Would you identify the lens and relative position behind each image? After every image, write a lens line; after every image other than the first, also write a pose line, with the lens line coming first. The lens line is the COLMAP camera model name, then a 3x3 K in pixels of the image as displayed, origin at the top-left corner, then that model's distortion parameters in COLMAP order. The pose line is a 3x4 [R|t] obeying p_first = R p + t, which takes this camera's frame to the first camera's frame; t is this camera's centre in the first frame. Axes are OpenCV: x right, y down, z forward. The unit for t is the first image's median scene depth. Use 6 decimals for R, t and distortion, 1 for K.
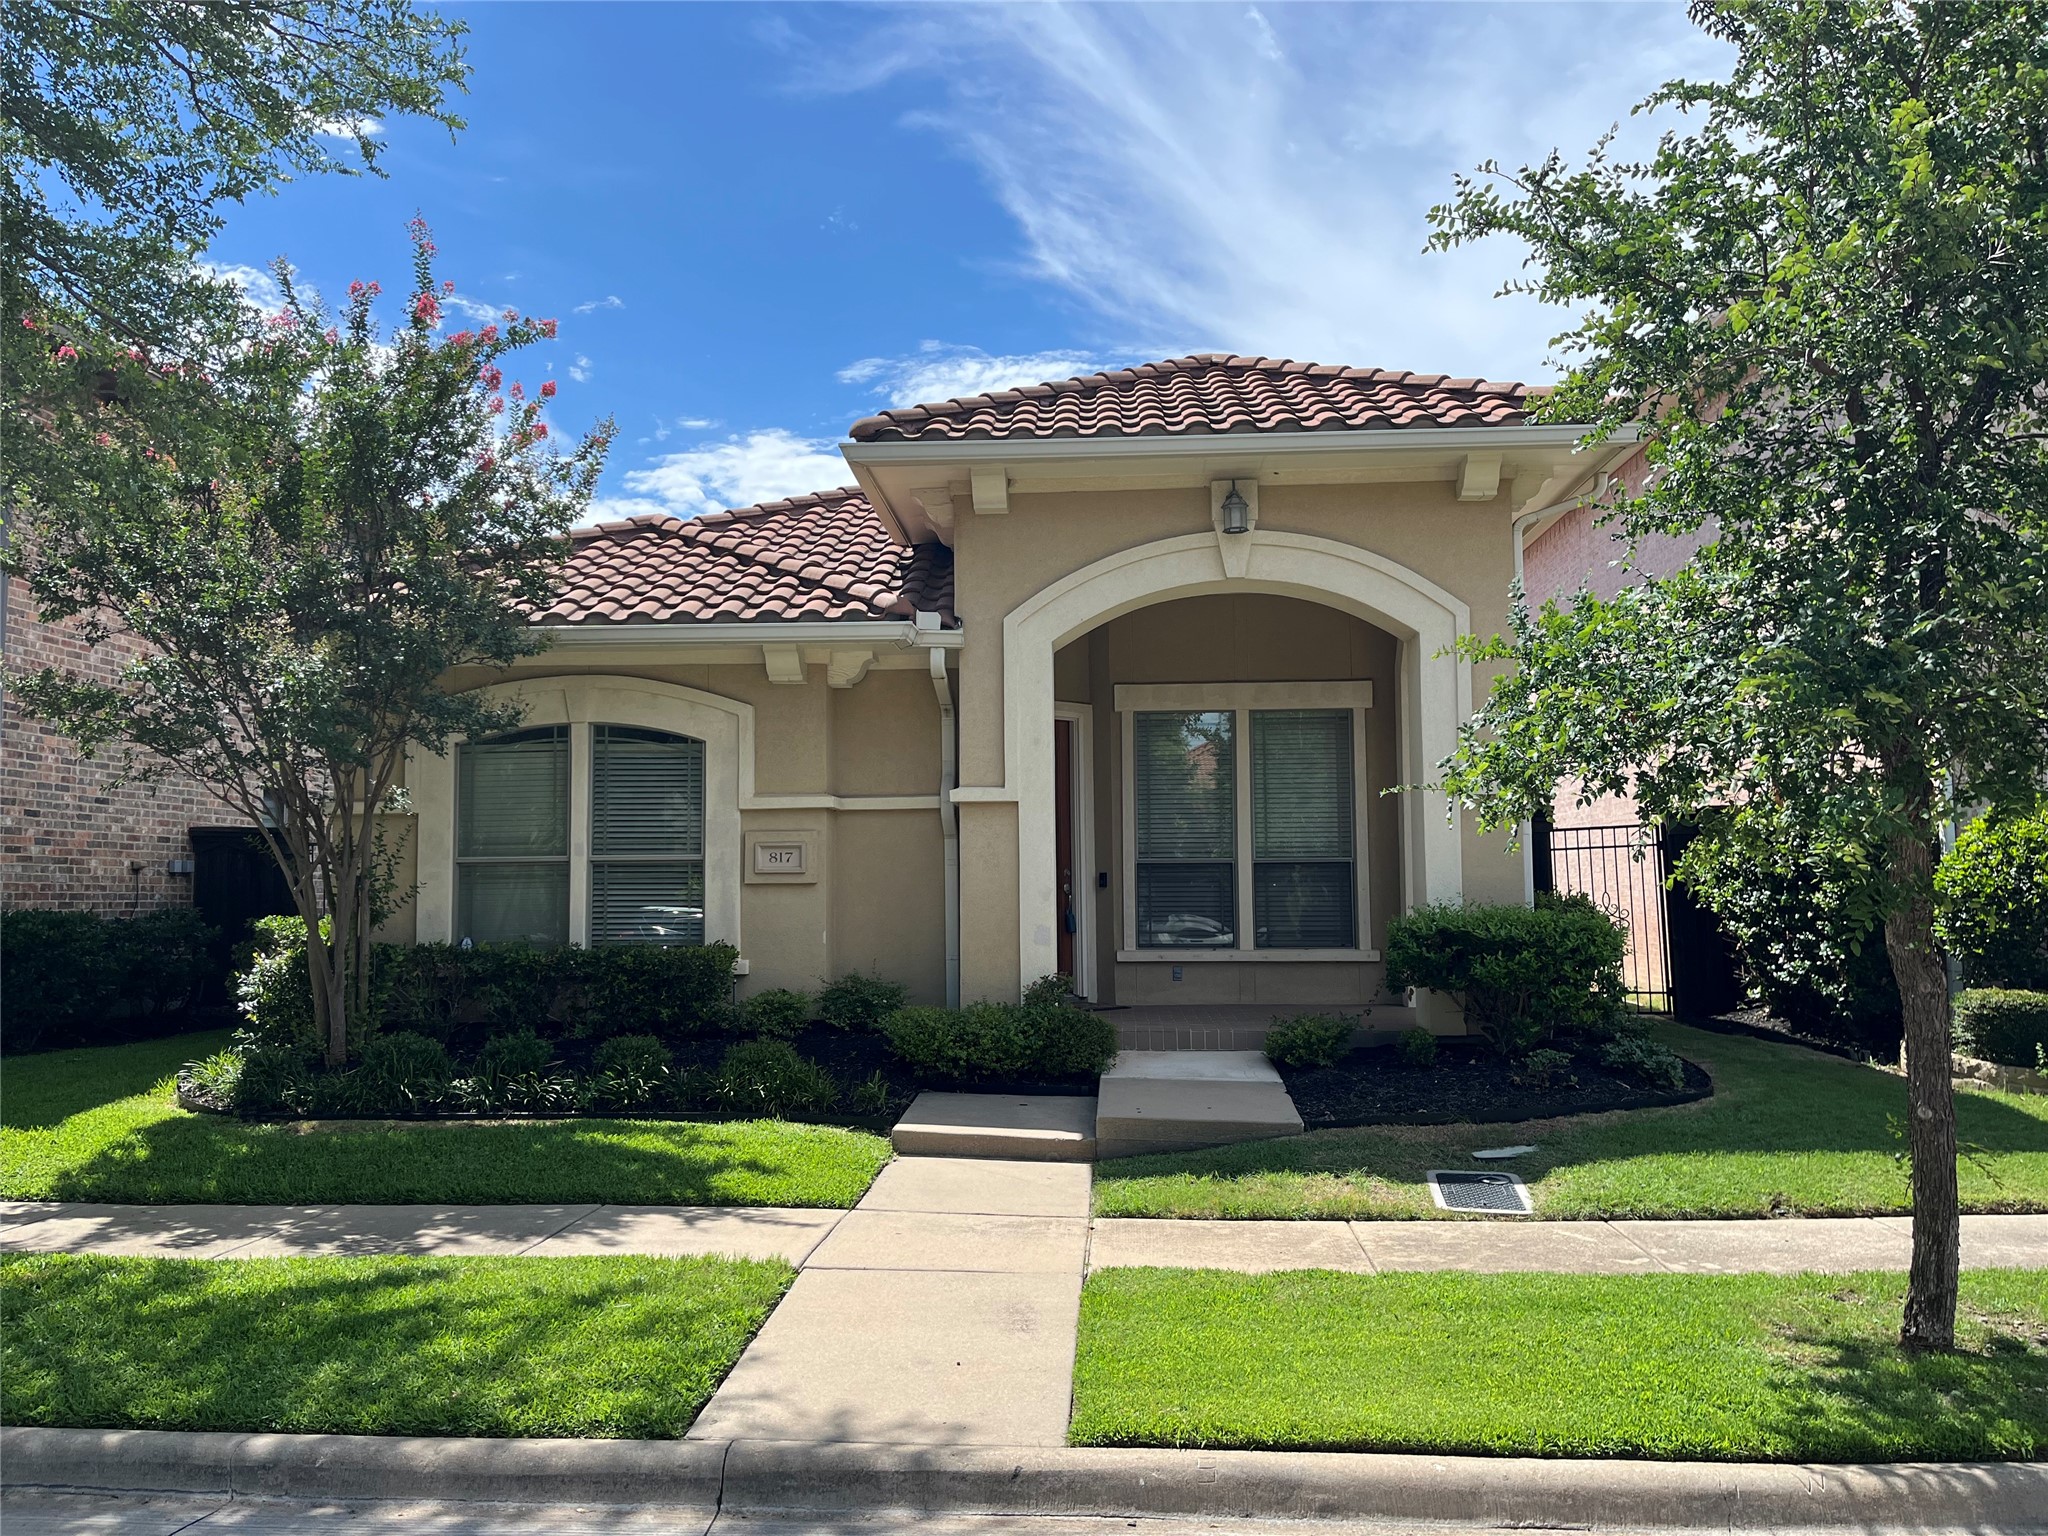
lens RADIAL K [[1543.3, 0, 1024.0], [0, 1543.3, 768.0], [0, 0, 1]] dist [0.004187, 0.001849]
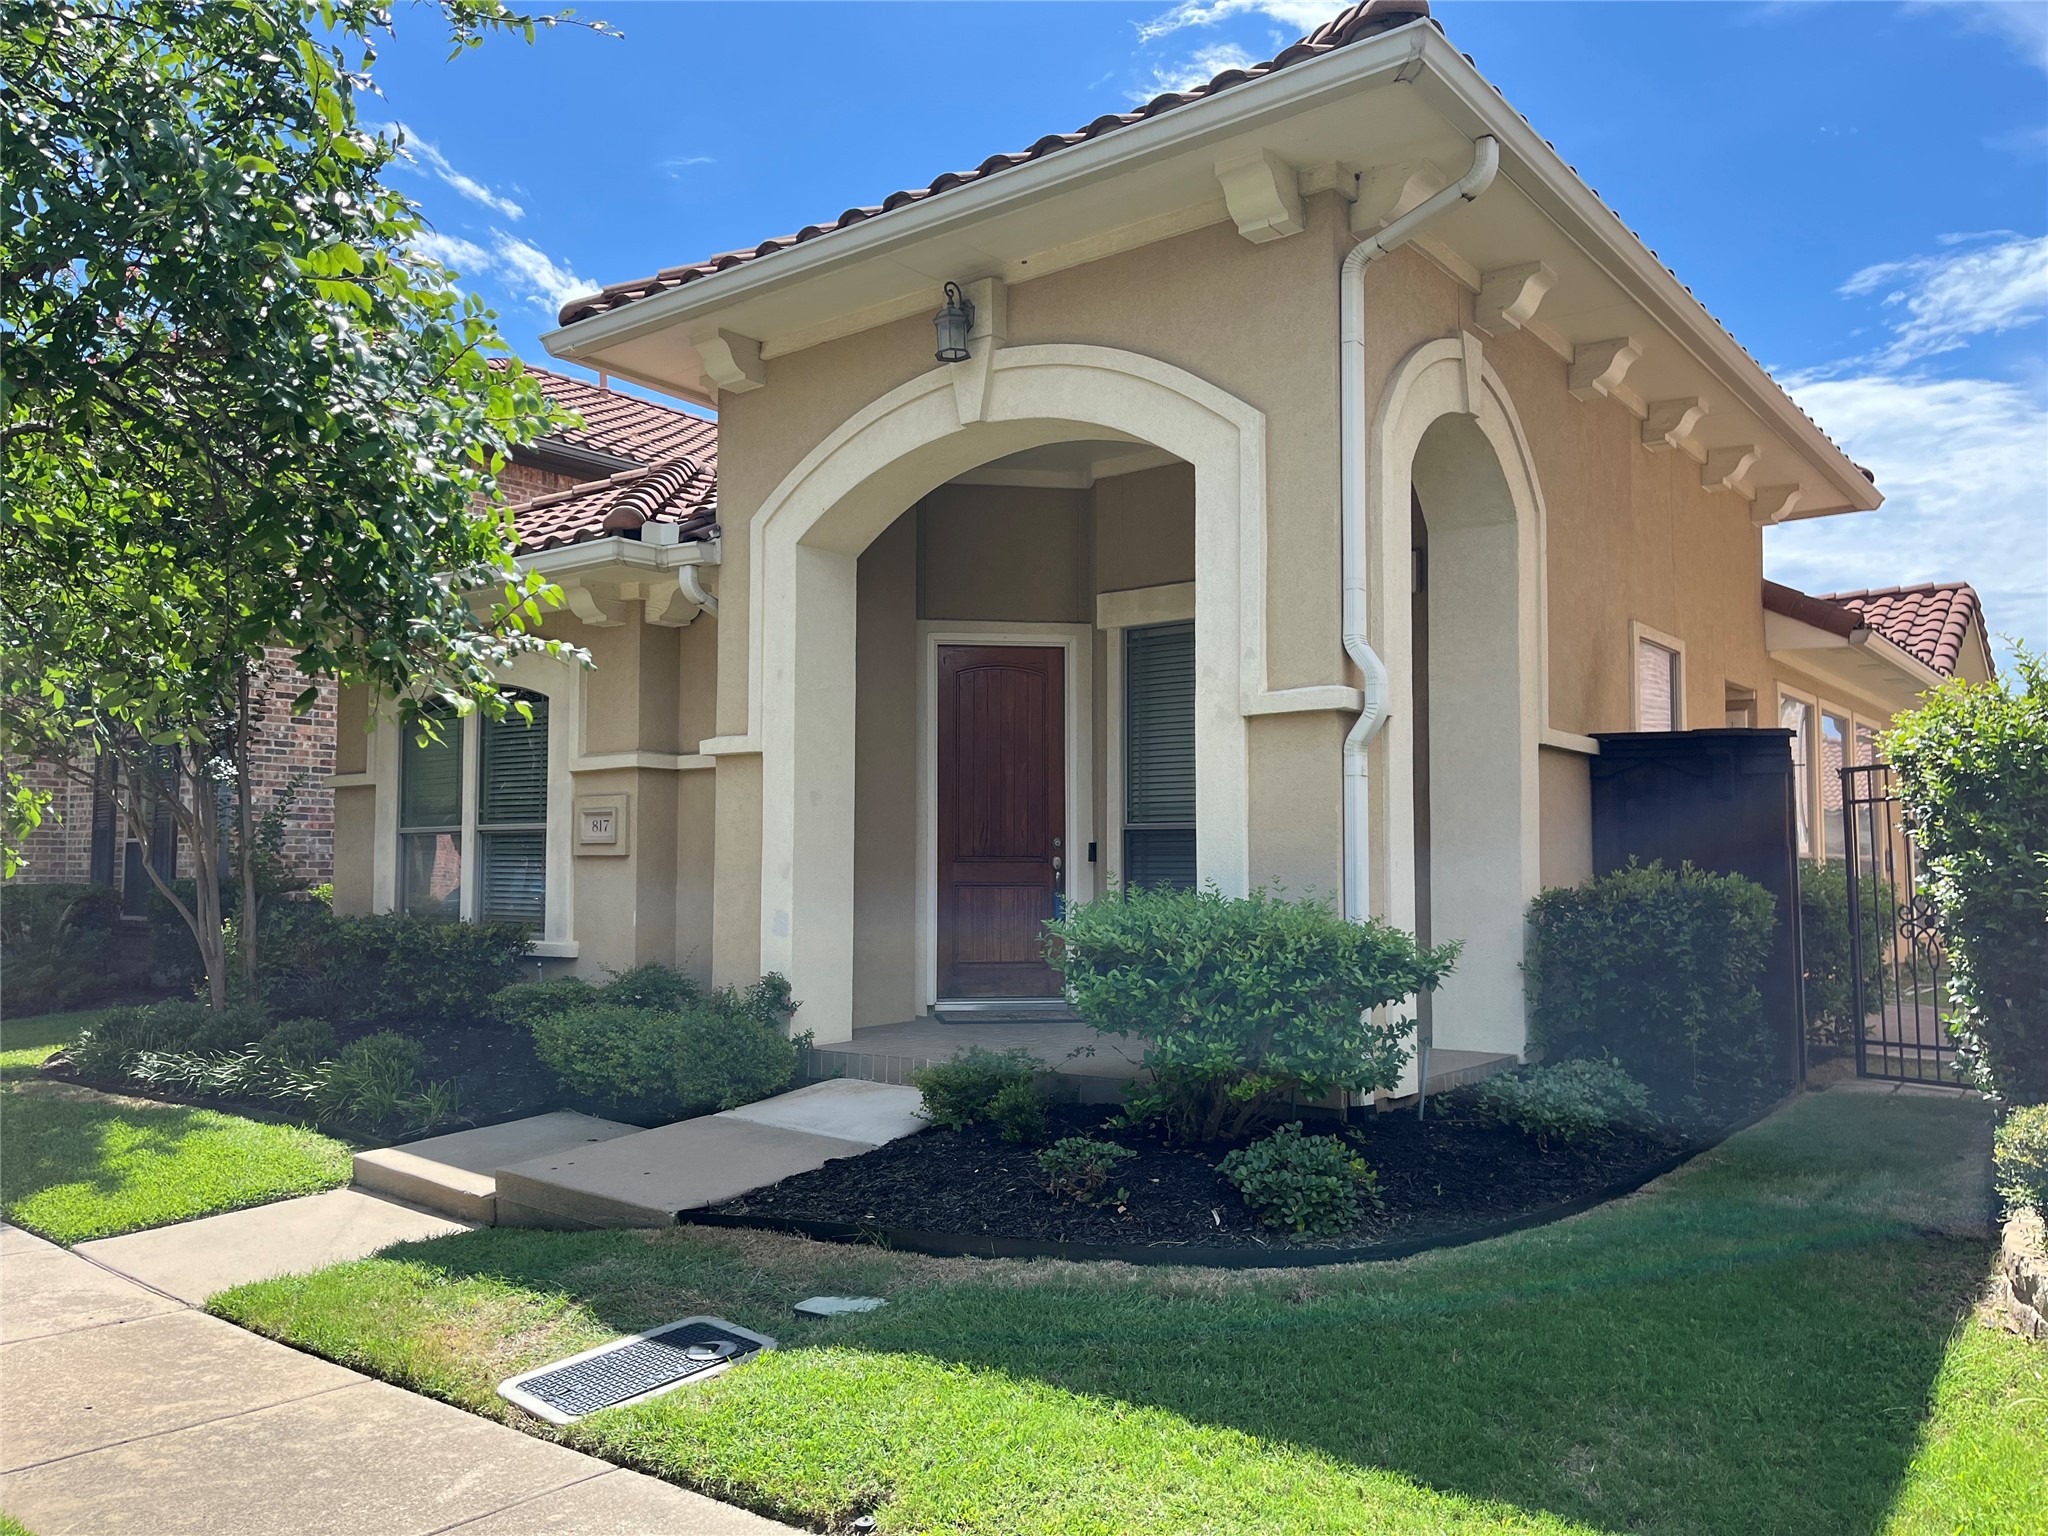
lens RADIAL K [[1543.3, 0, 1024.0], [0, 1543.3, 768.0], [0, 0, 1]] dist [0.004187, 0.001849]
pose [[0.827050, -0.030025, -0.561325, 0.530364], [0.041958, 0.999084, 0.008380, 0.028129], [0.560560, -0.030483, 0.827553, 0.412073]]
